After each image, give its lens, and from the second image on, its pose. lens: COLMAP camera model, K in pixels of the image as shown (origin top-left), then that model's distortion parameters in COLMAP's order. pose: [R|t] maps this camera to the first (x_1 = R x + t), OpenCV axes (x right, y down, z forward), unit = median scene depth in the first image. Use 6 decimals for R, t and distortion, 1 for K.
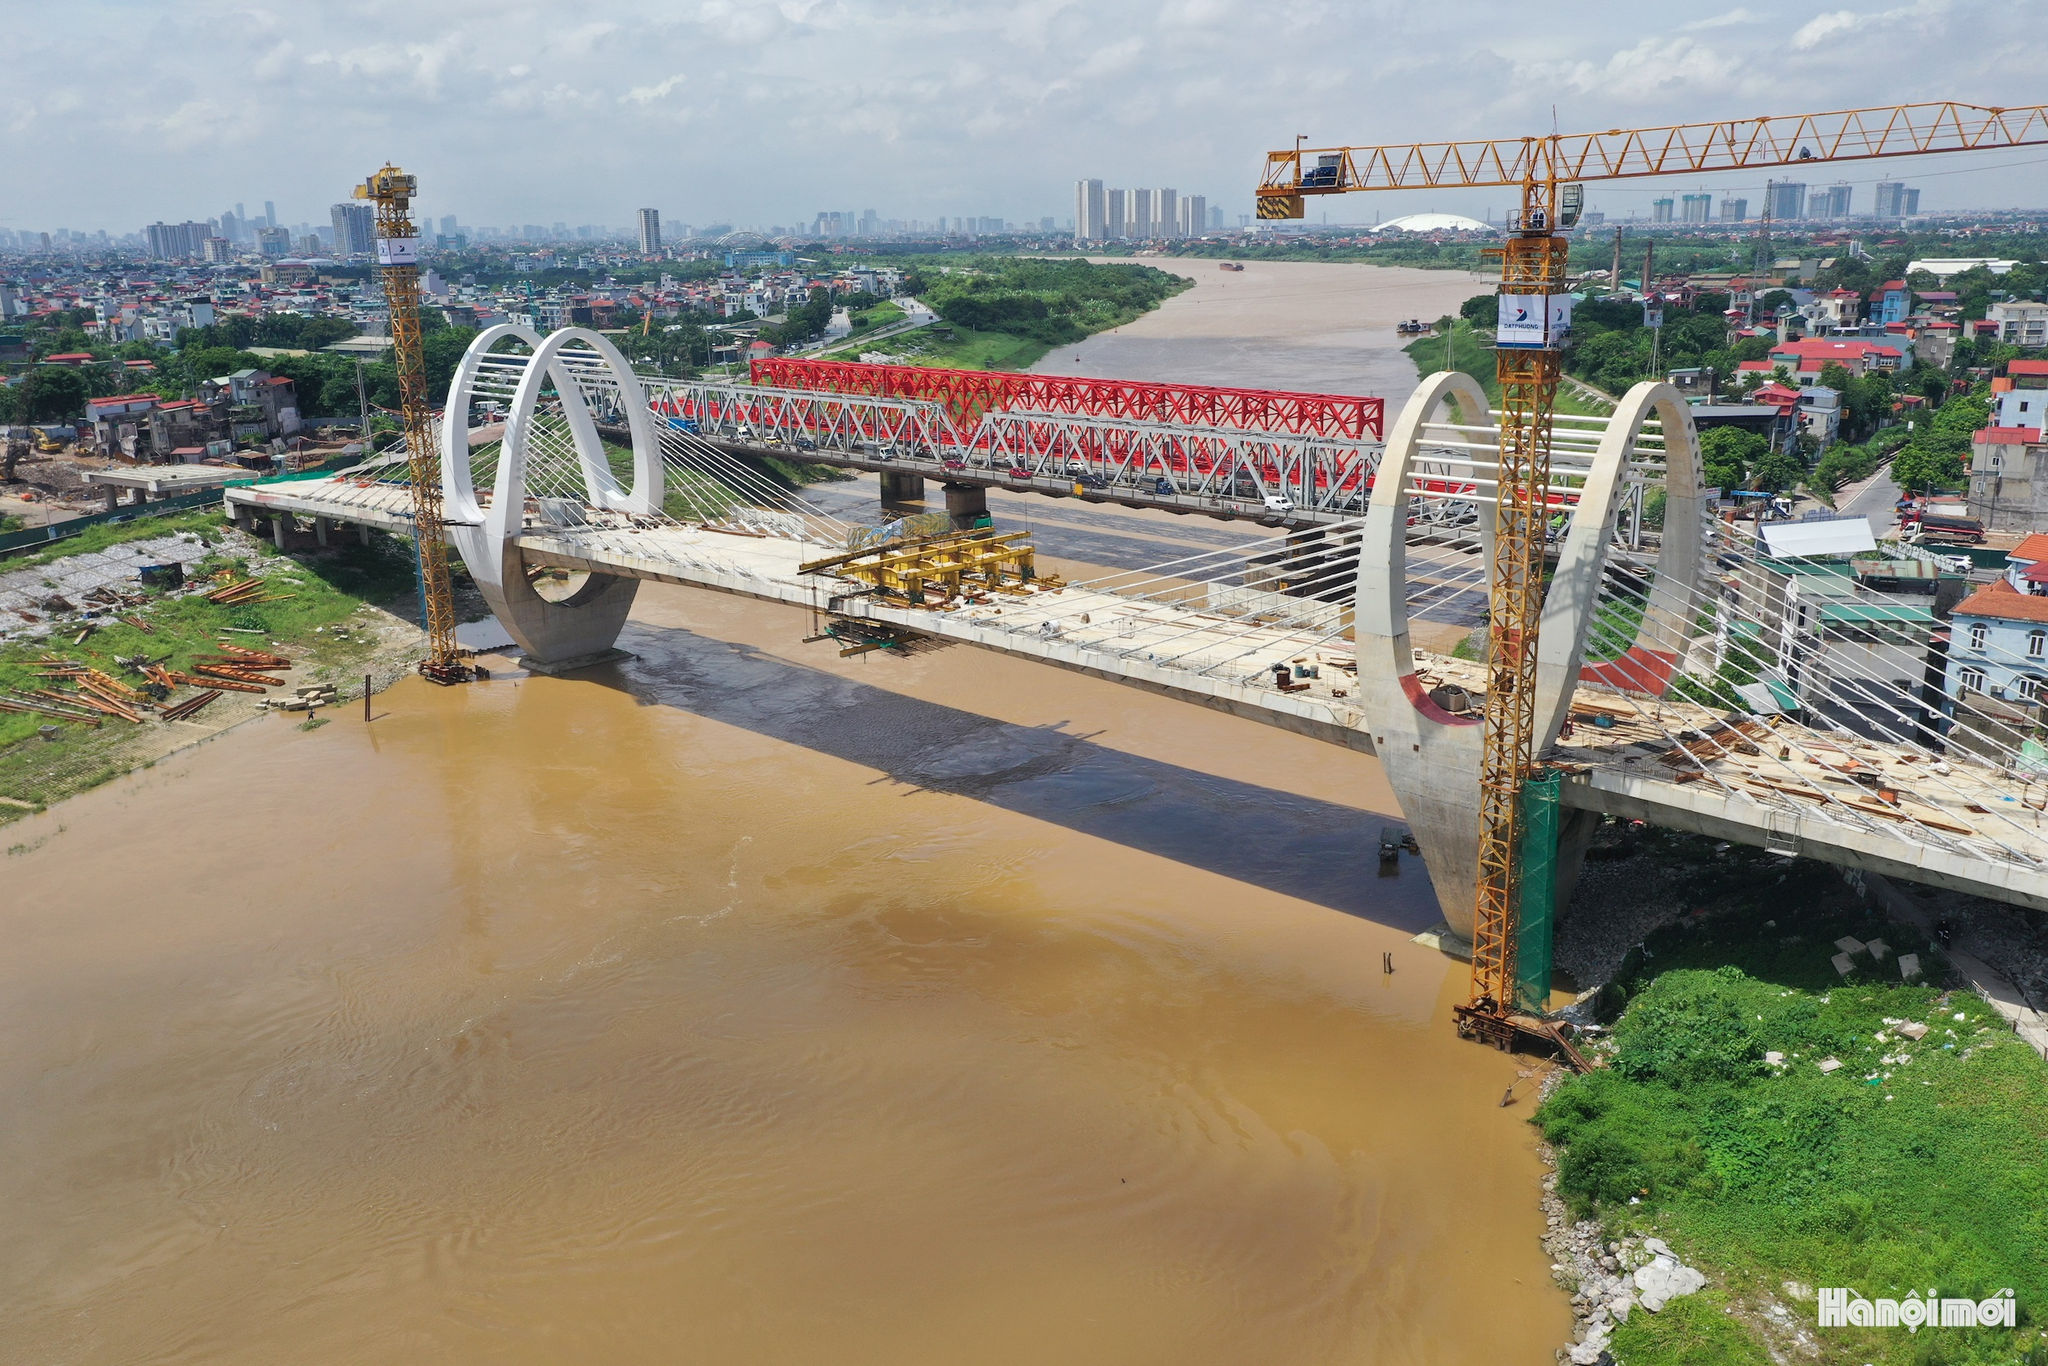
lens RADIAL K [[1624.1, 0, 1038.1], [0, 1624.1, 696.5], [0, 0, 1]] dist [0.011622, -0.000631]
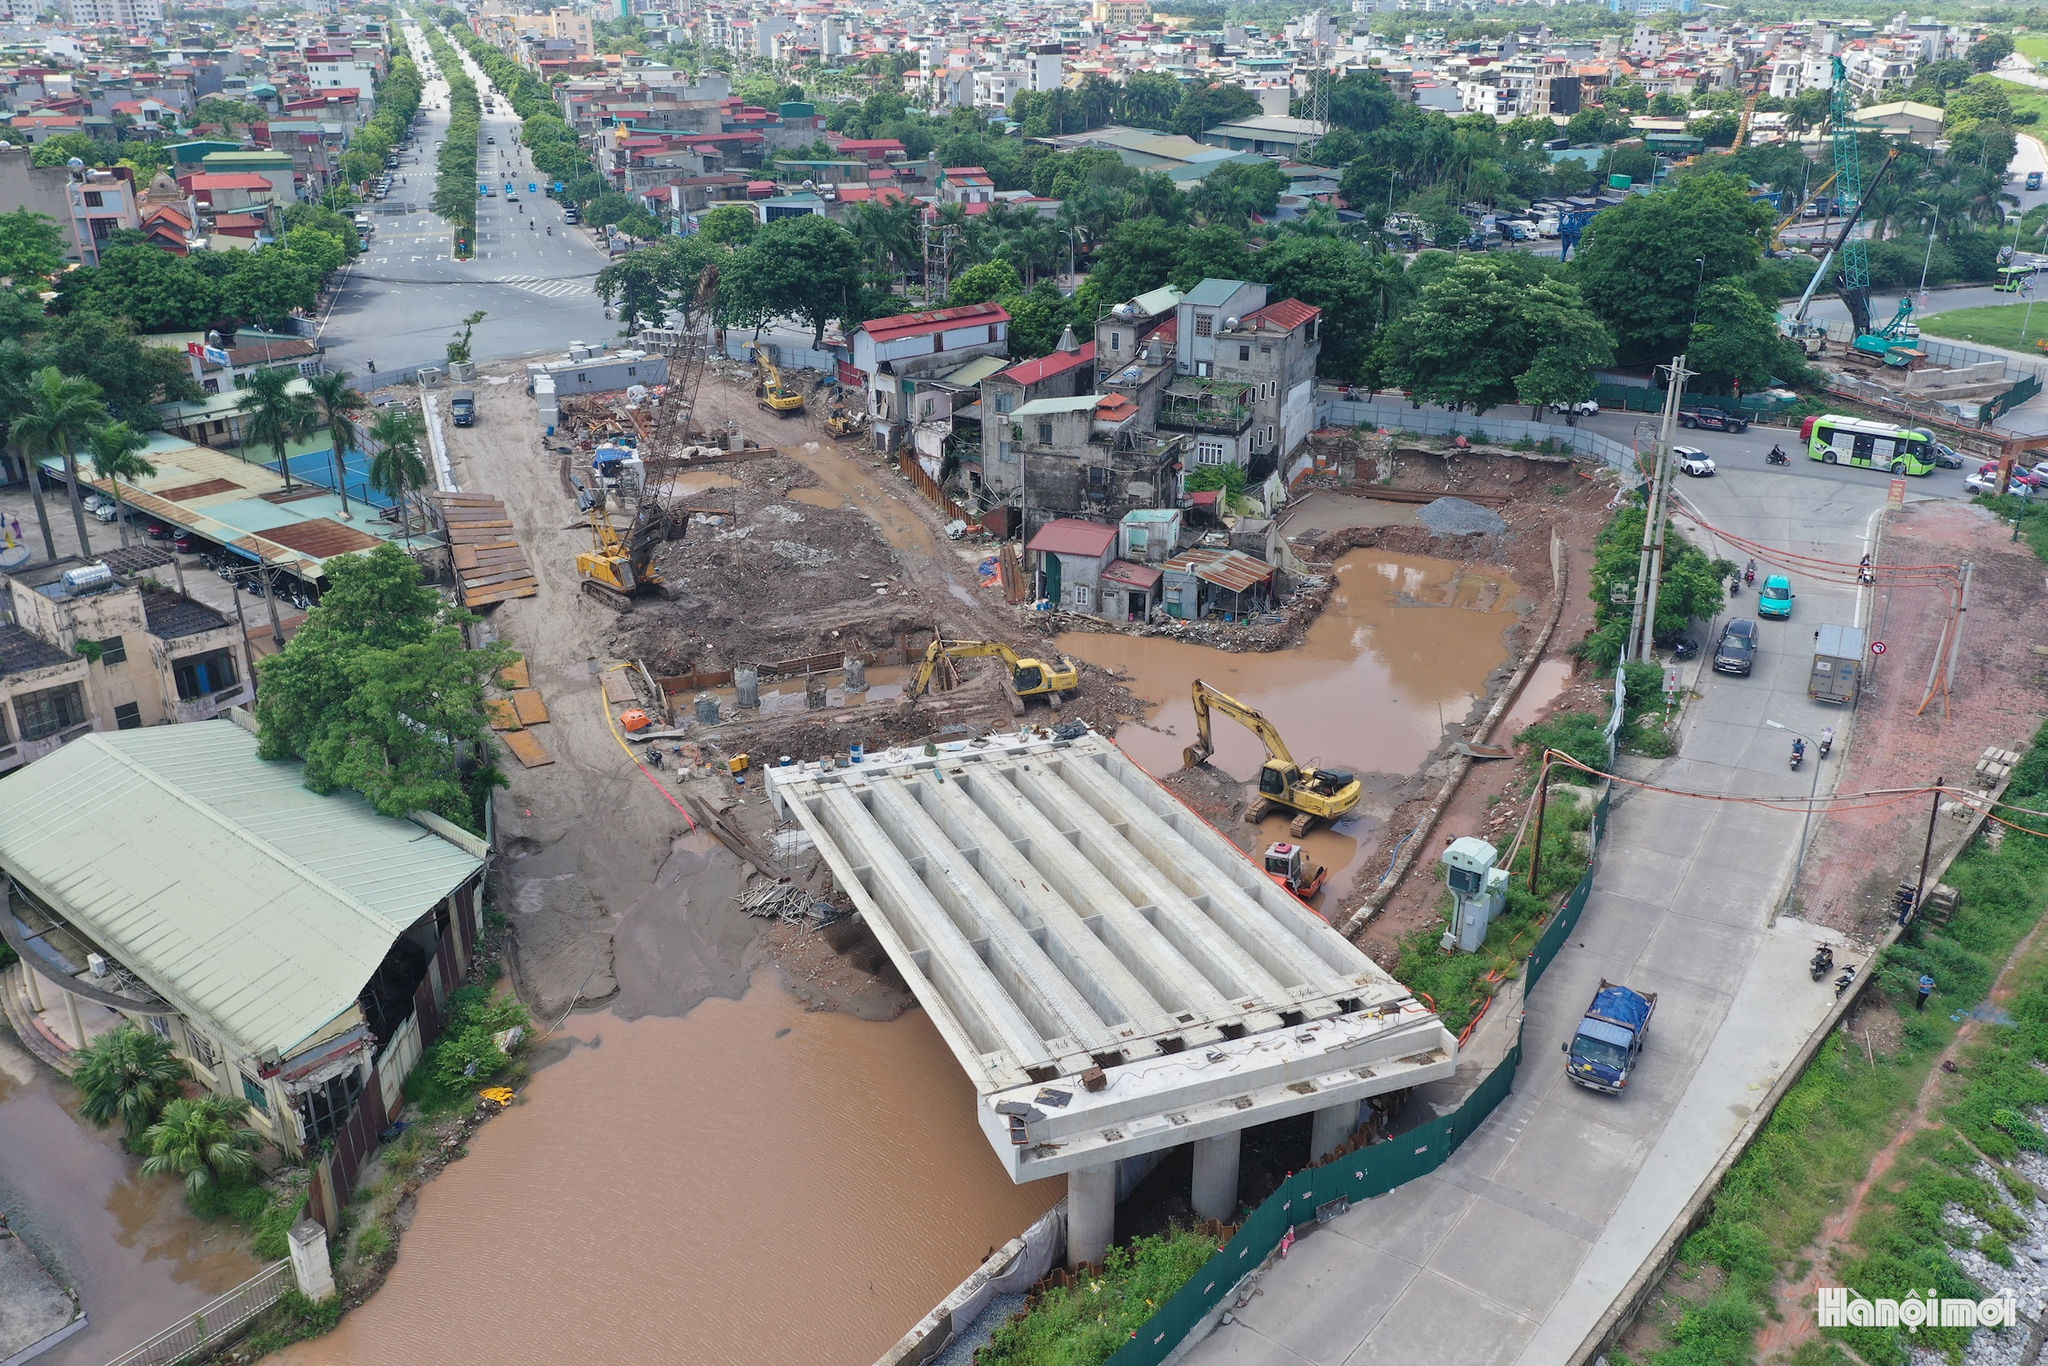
lens RADIAL K [[1624.1, 0, 1028.5], [0, 1624.1, 676.5], [0, 0, 1]] dist [0.011622, -0.000631]
pose [[0.898299, 0.188846, -0.396732, -0.173818], [-0.135644, 0.978012, 0.158406, -0.079856], [0.417923, -0.088481, 0.904164, 0.304566]]
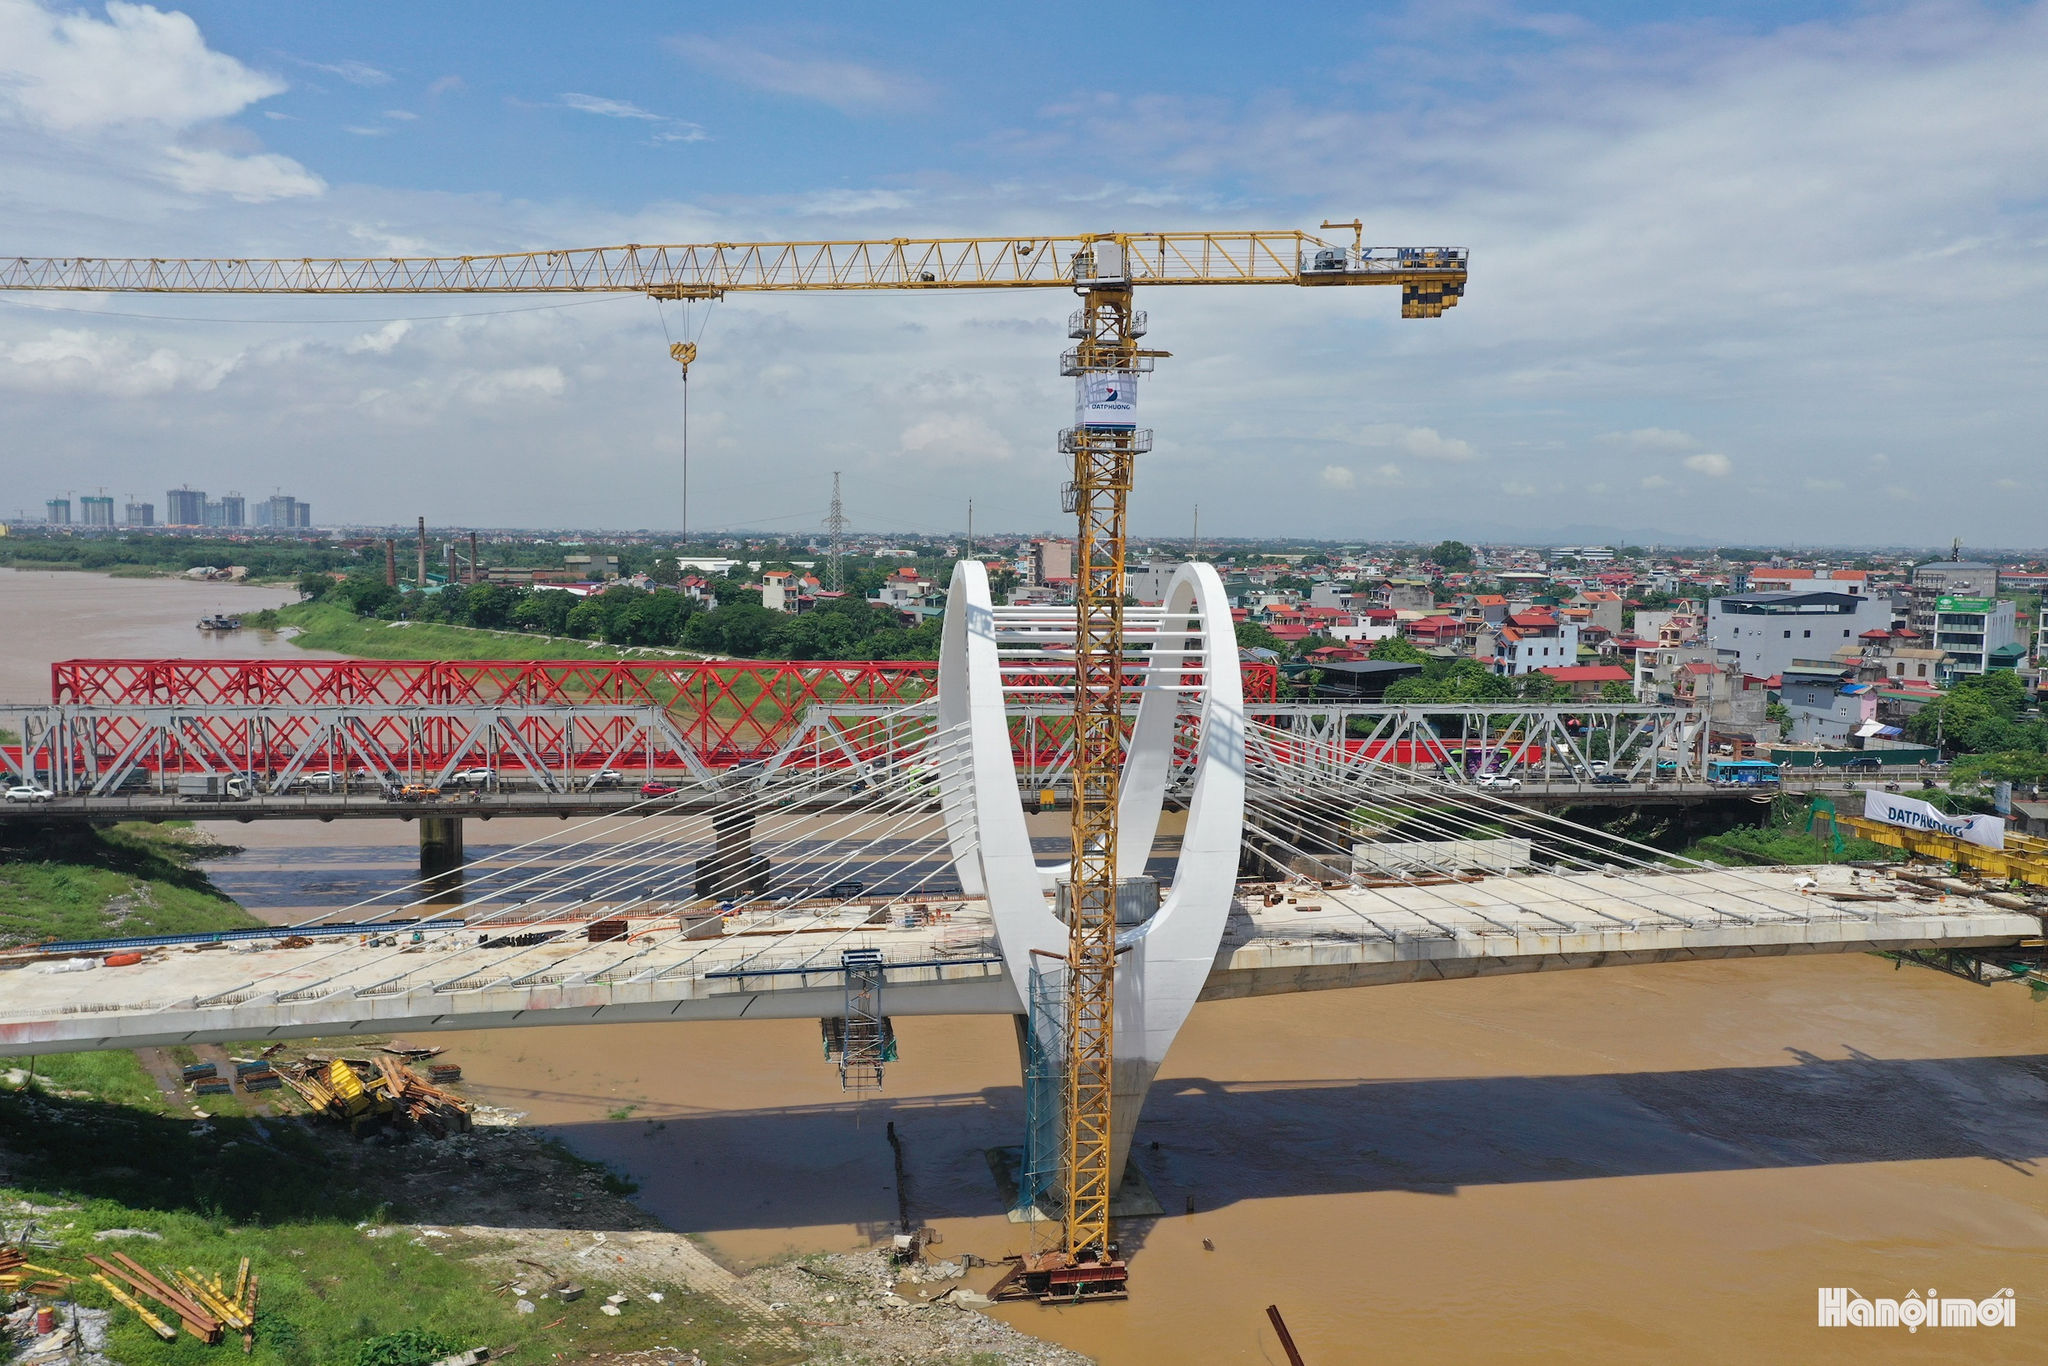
lens RADIAL K [[1624.1, 0, 1045.6], [0, 1624.1, 722.2], [0, 0, 1]] dist [0.011622, -0.000631]
pose [[0.599120, -0.063486, 0.798138, -0.200242], [0.196027, 0.978144, -0.069343, -0.038047], [-0.776292, 0.198001, 0.598470, 0.189878]]
